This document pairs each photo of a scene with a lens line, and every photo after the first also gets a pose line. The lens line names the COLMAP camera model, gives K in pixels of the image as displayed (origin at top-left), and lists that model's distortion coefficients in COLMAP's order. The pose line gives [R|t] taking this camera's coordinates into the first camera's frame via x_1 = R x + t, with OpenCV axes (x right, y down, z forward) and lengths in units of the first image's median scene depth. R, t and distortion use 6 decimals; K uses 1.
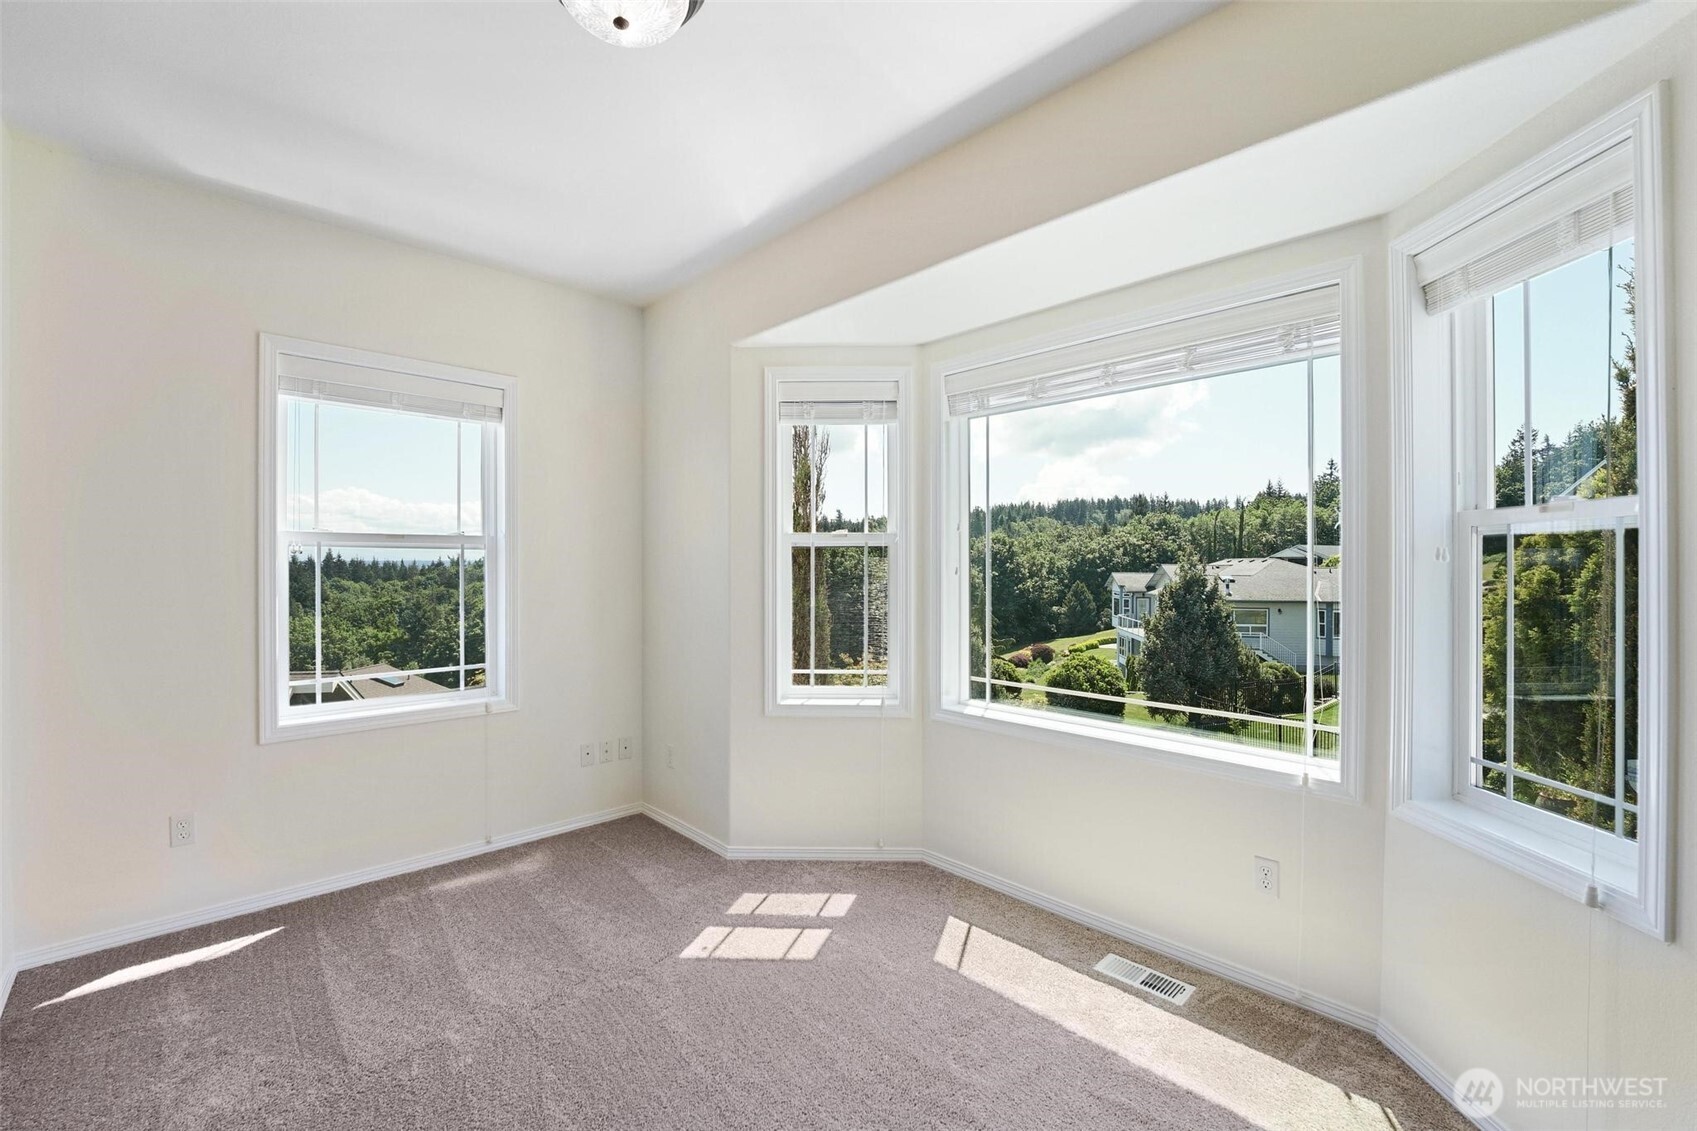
lens RADIAL K [[684.3, 0, 848.5], [0, 684.3, 565.5], [0, 0, 1]] dist [-0.027697, 0.000111]
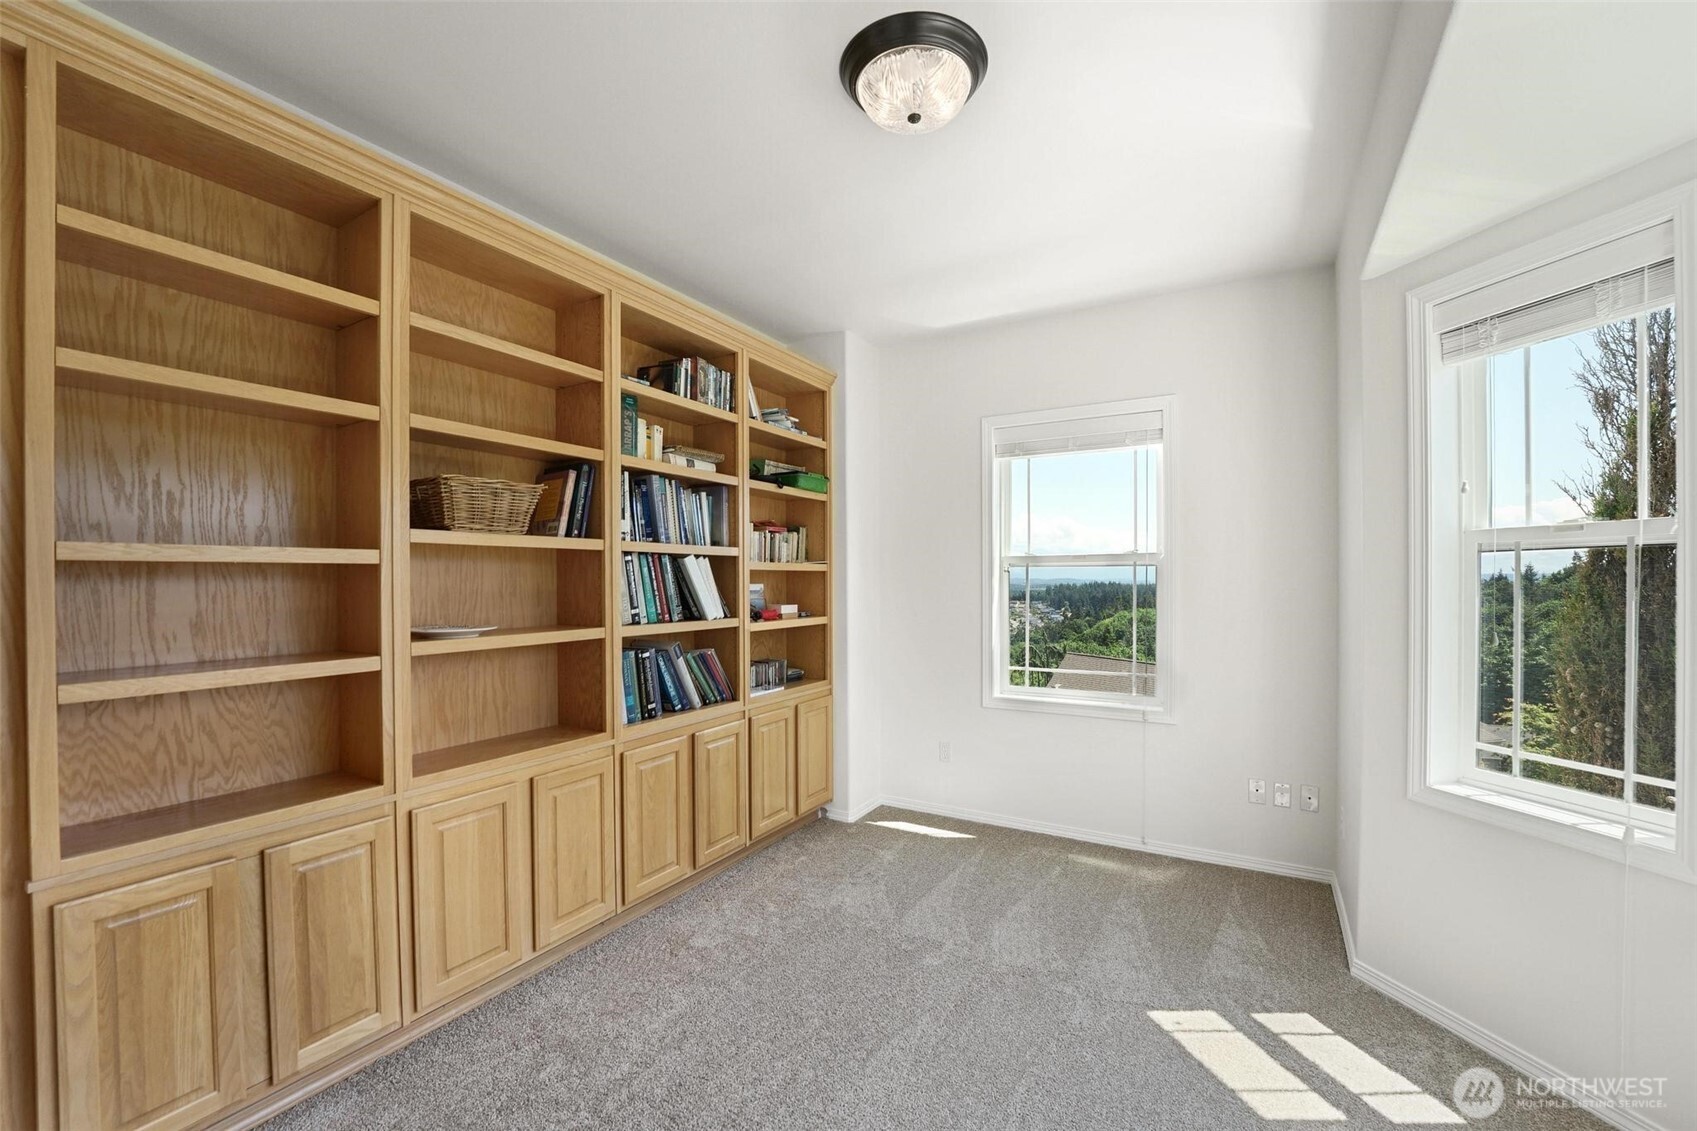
lens RADIAL K [[689.6, 0, 850.5], [0, 689.6, 583.1], [0, 0, 1]] dist [-0.025709, 0.000778]
pose [[0.271121, 0.002300, -0.962542, 0.407630], [0.003211, 0.999989, 0.003294, -0.002062], [0.962540, -0.003984, 0.271111, 0.291072]]
